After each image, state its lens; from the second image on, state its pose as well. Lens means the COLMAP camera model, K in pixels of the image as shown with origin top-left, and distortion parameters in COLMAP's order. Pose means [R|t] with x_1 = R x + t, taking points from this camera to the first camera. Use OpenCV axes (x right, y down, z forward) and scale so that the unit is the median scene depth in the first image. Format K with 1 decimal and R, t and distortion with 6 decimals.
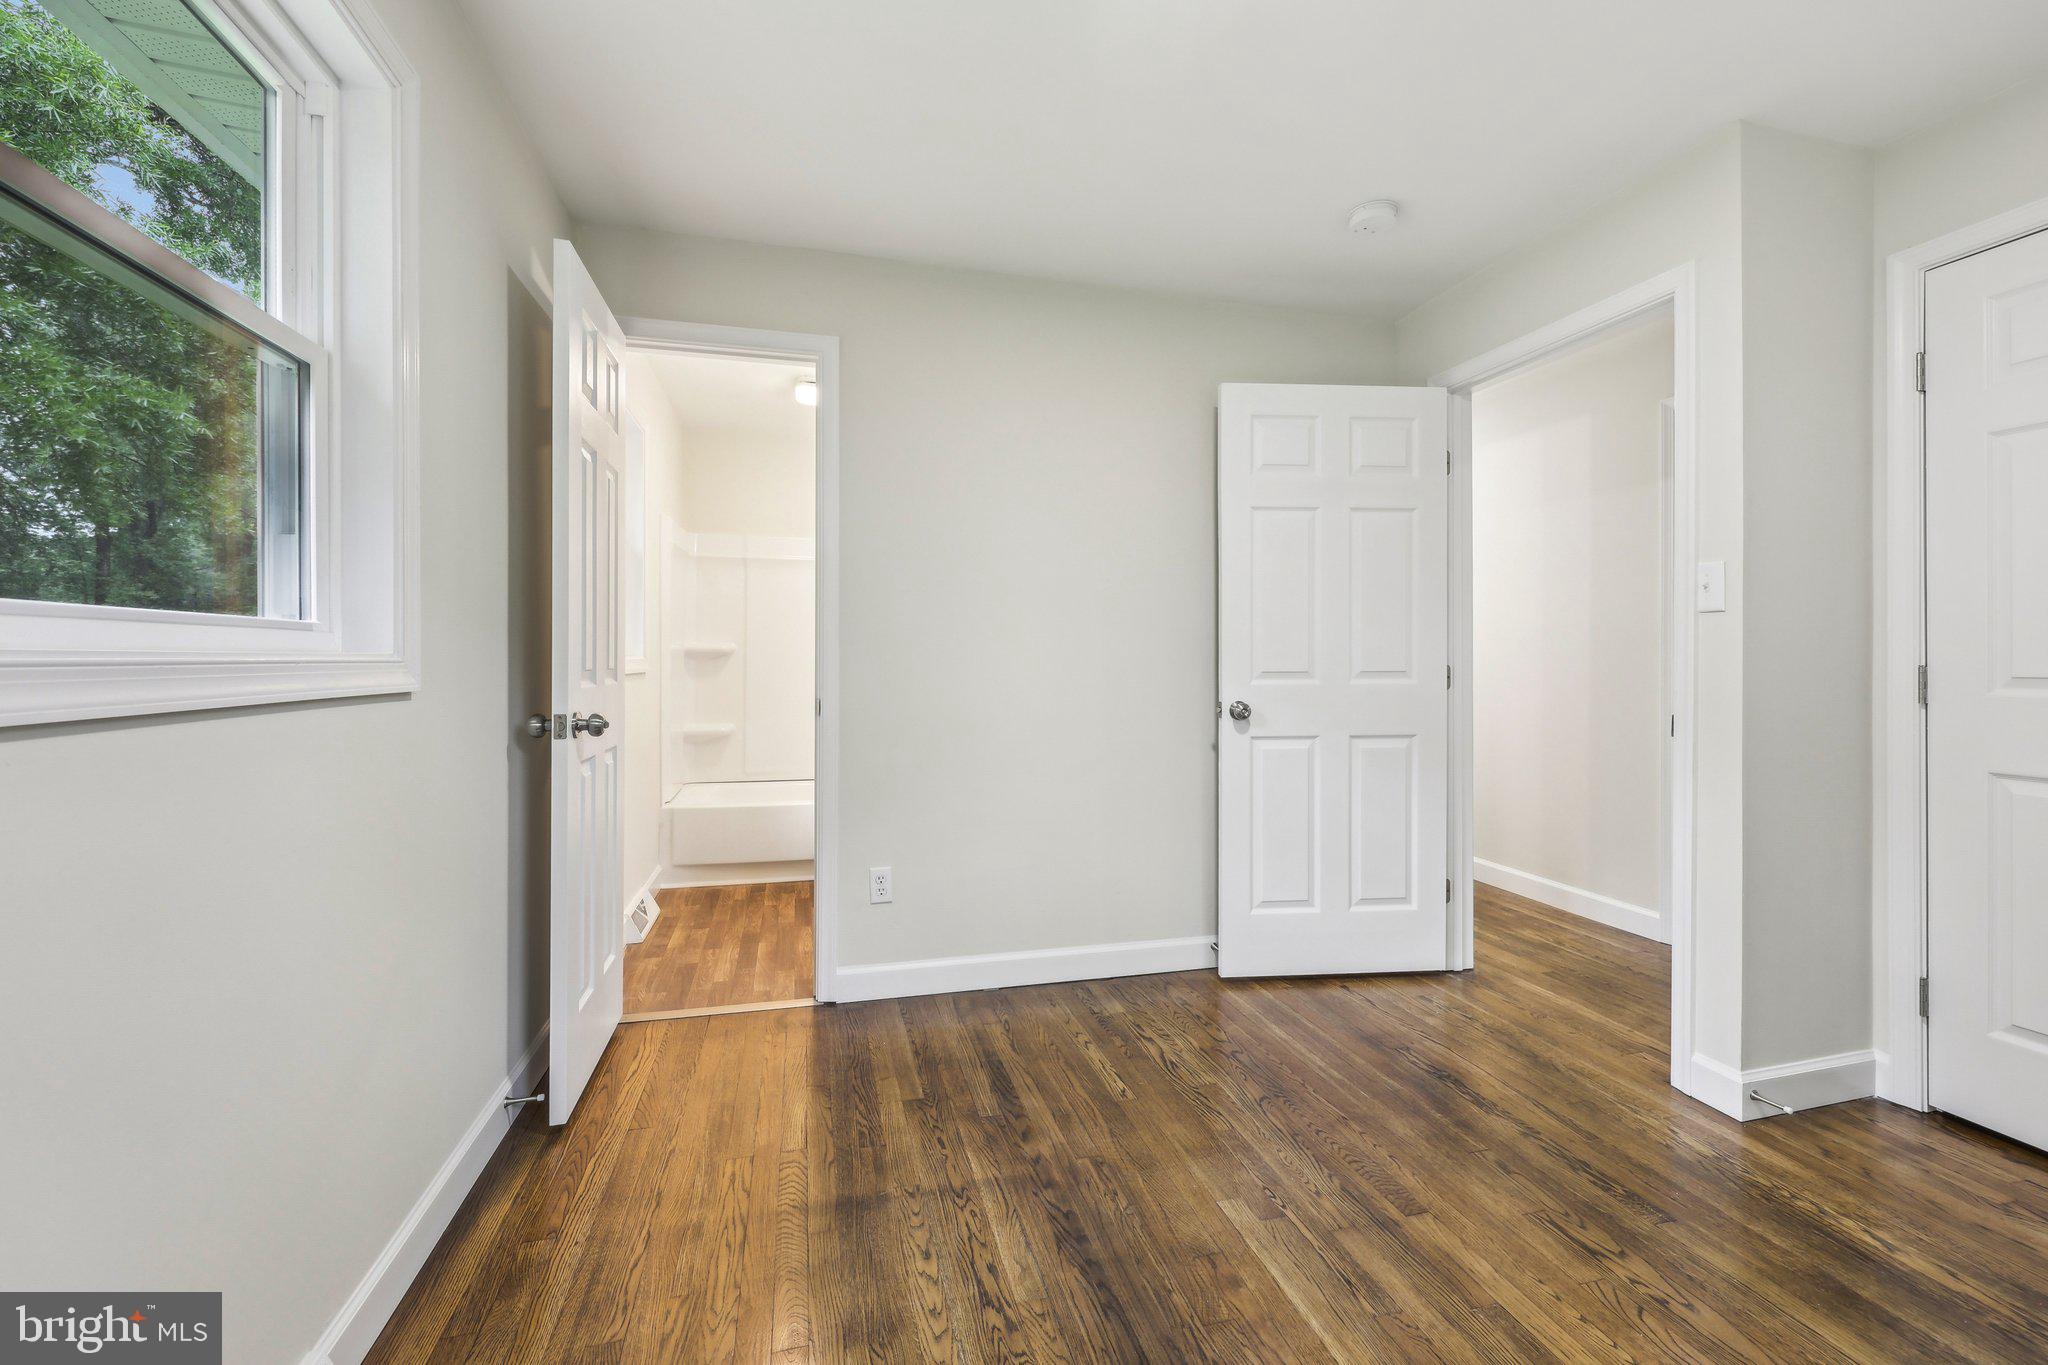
lens RADIAL K [[826.5, 0, 1007.3], [0, 826.5, 675.2], [0, 0, 1]] dist [0.001145, 0.000267]
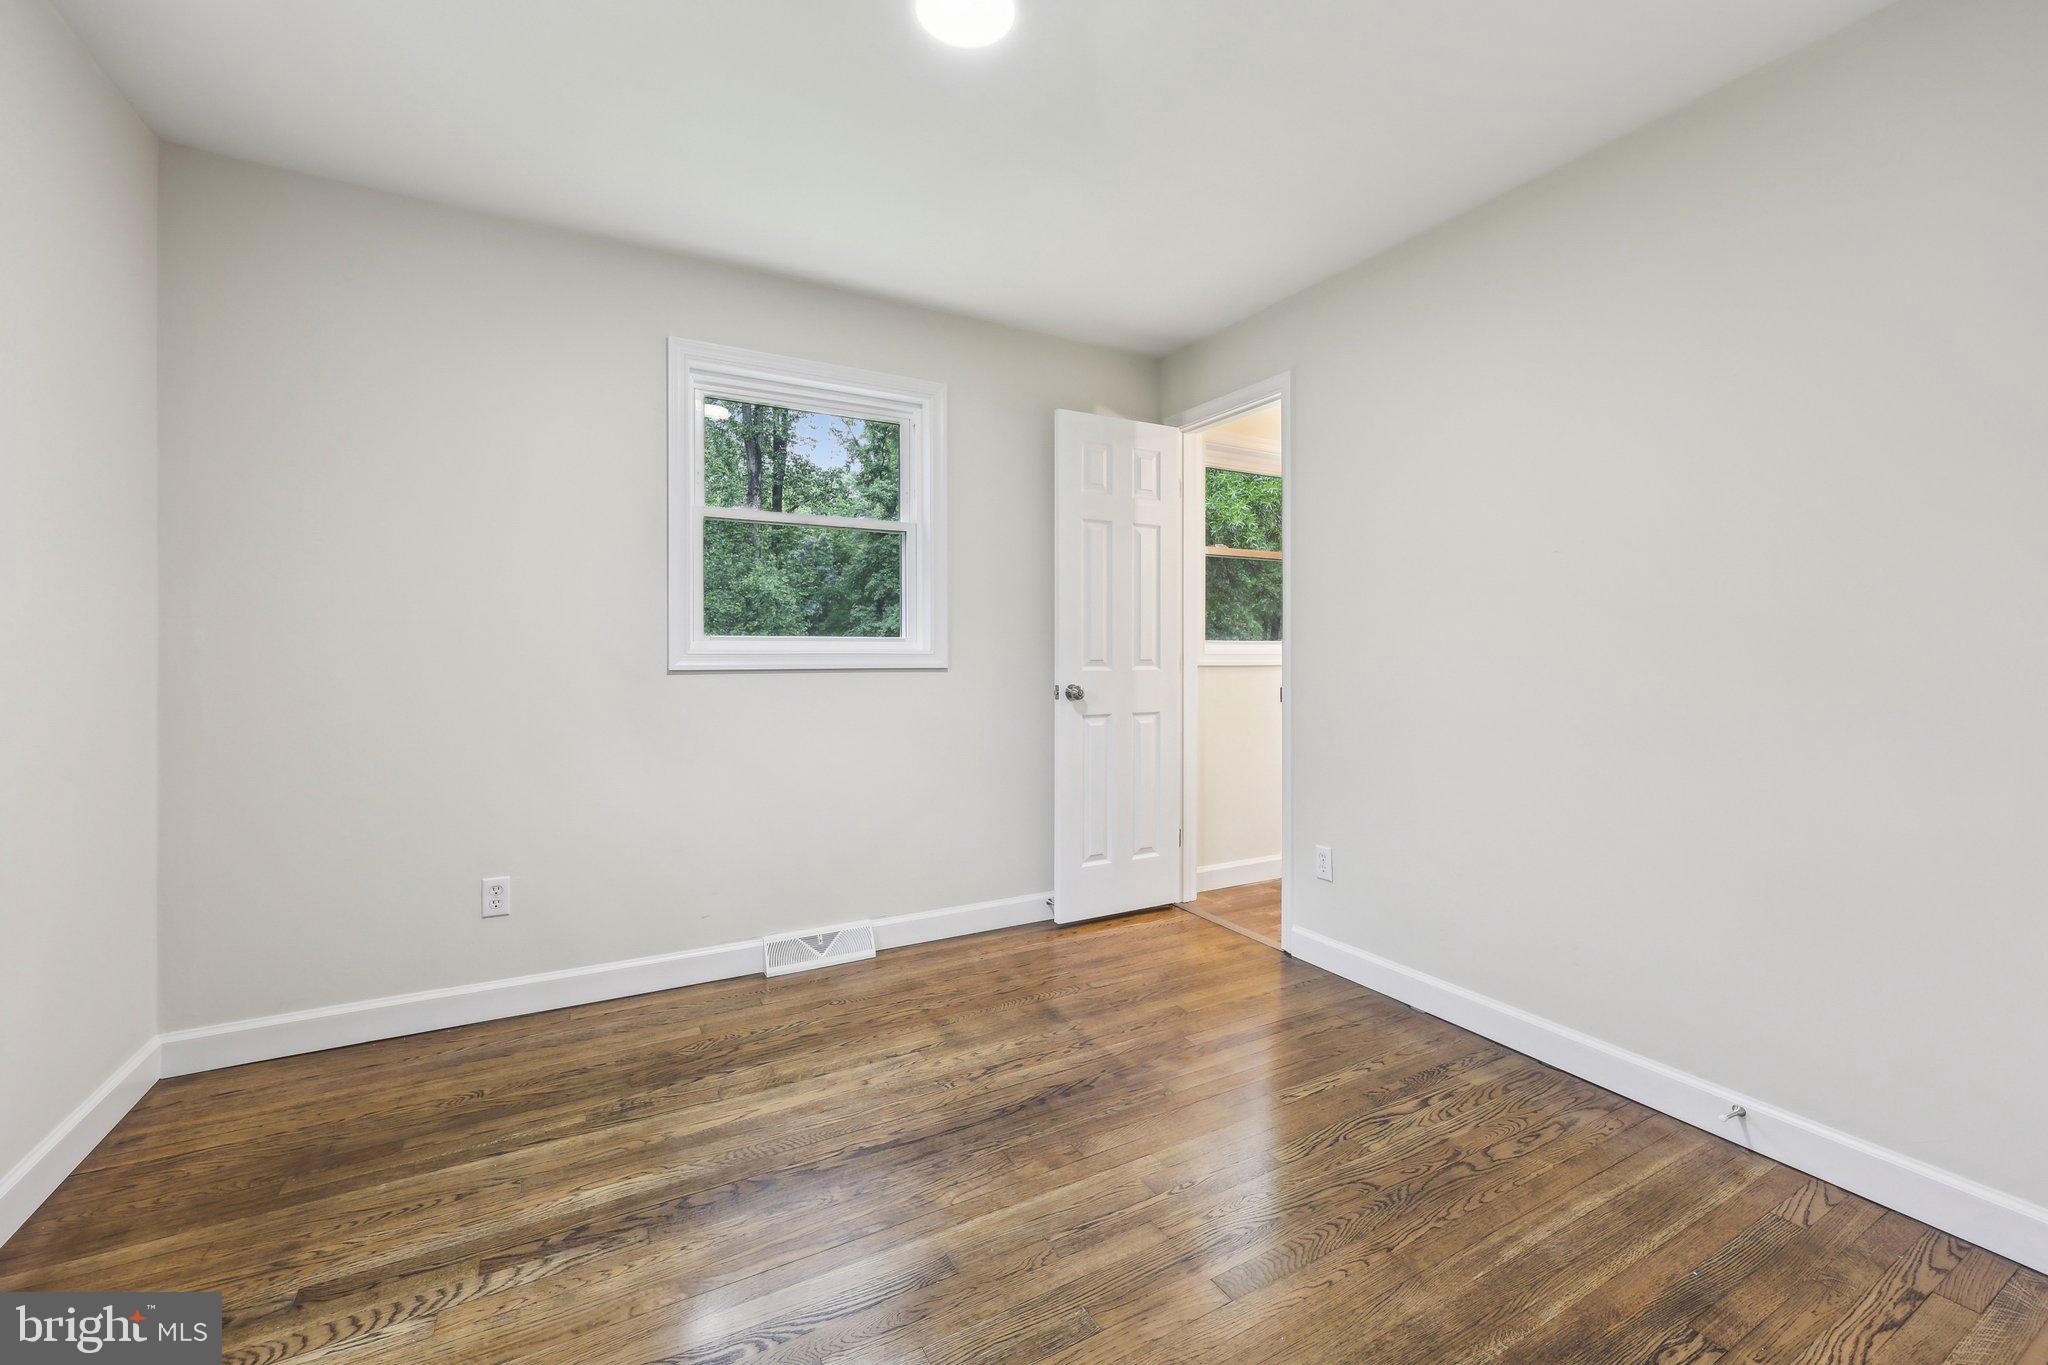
lens RADIAL K [[809.5, 0, 1023.8], [0, 809.5, 666.7], [0, 0, 1]] dist [-0.006915, 0.000117]
pose [[0.258037, 0.010514, -0.966078, 1.024007], [-0.016947, 0.999836, 0.006355, -0.000437], [0.965986, 0.014732, 0.258173, 0.471393]]
